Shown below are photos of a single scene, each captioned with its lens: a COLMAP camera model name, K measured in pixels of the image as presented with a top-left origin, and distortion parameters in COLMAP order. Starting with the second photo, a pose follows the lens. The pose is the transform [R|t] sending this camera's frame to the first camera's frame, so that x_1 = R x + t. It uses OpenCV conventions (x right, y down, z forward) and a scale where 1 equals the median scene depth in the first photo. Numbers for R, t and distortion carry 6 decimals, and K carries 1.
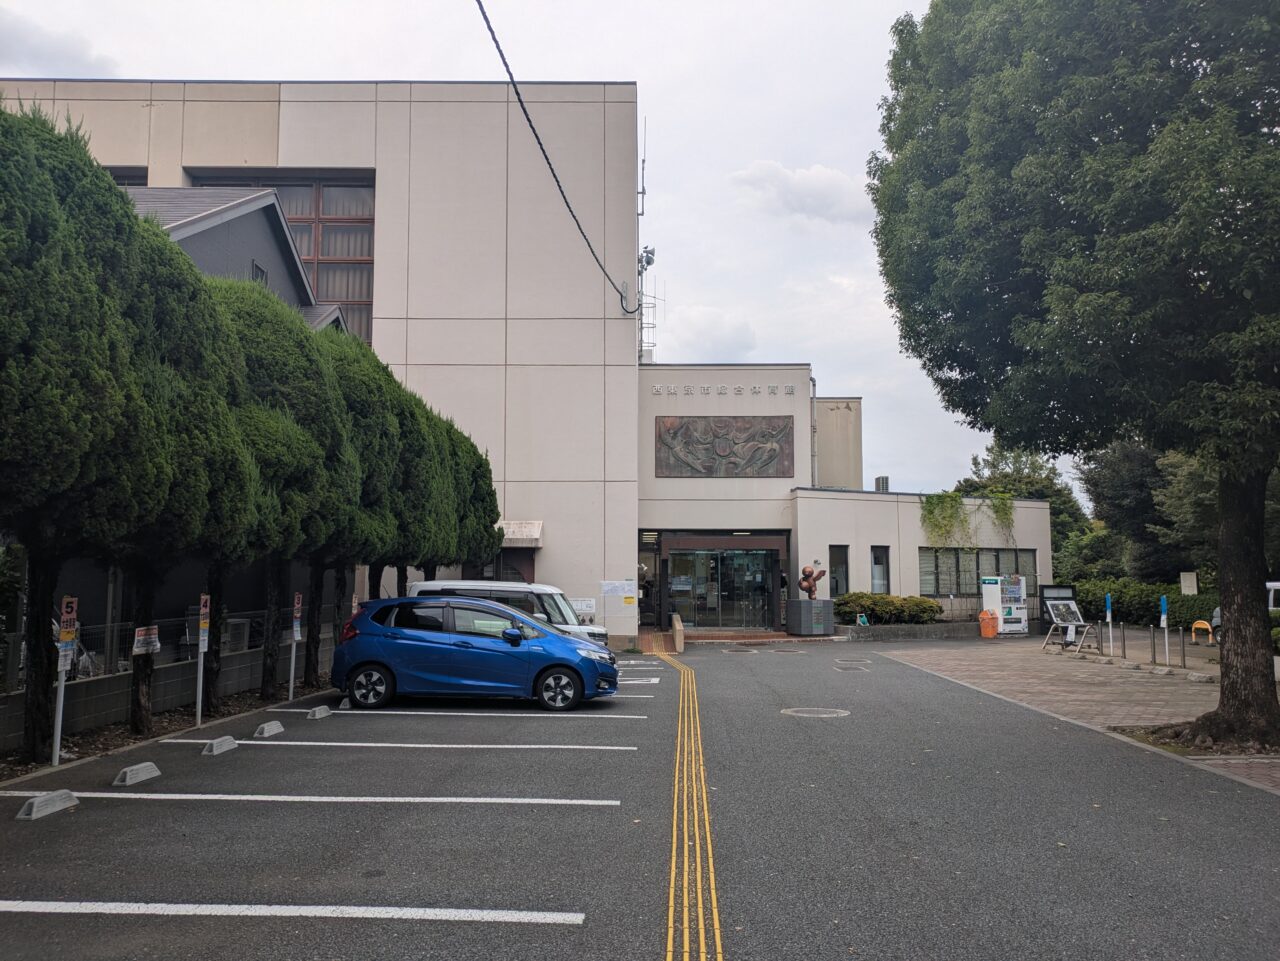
lens RADIAL K [[943.0, 0, 640.0], [0, 943.0, 480.5], [0, 0, 1]] dist [0.006021, 0.001610]
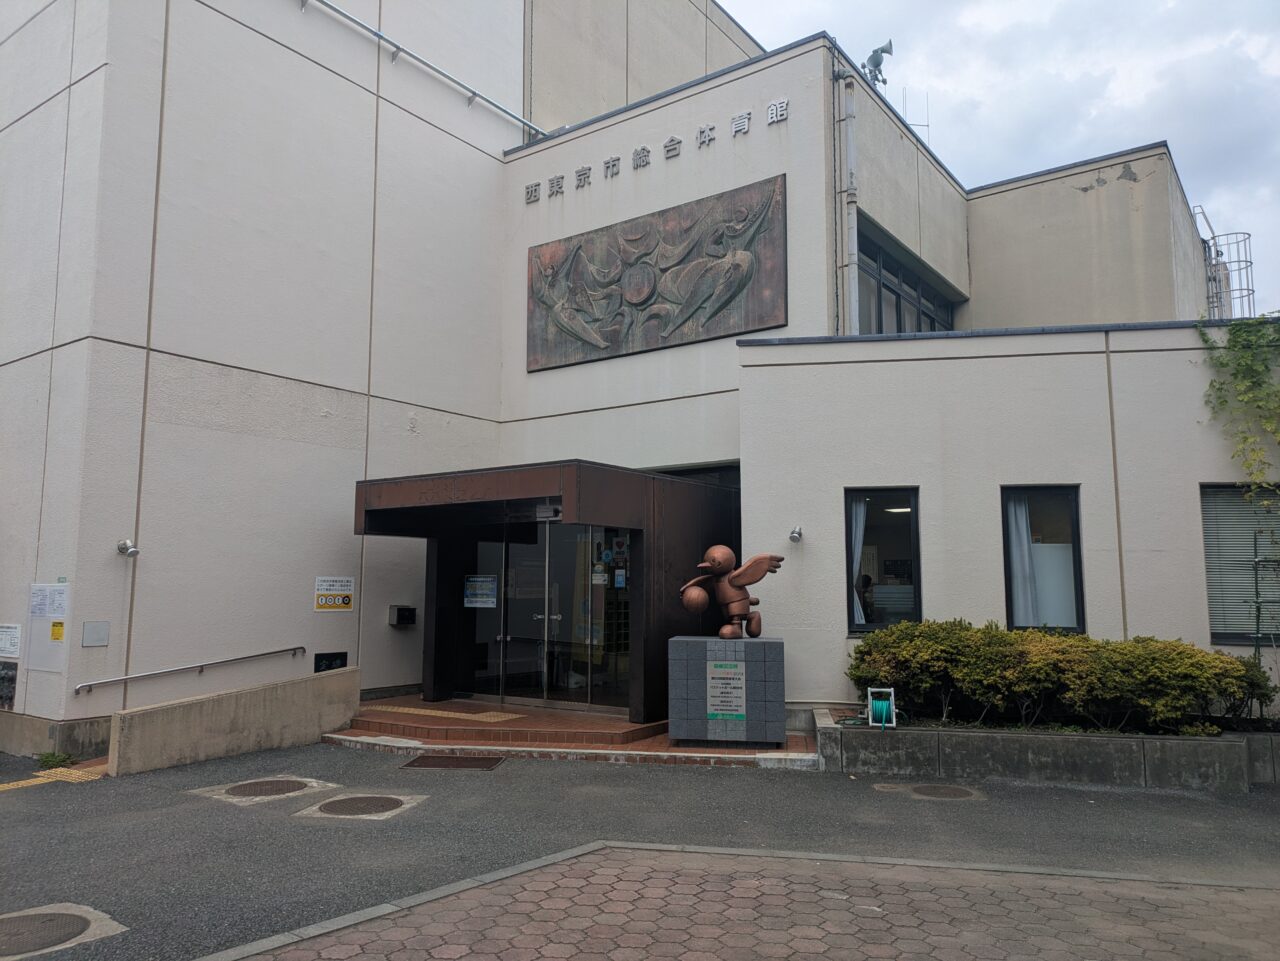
lens RADIAL K [[943.0, 0, 640.0], [0, 943.0, 480.5], [0, 0, 1]] dist [0.006021, 0.001610]
pose [[0.797475, -0.068046, -0.599503, 0.346598], [0.052793, 0.997679, -0.043014, 0.074903], [0.601038, 0.002653, 0.799216, 0.649472]]
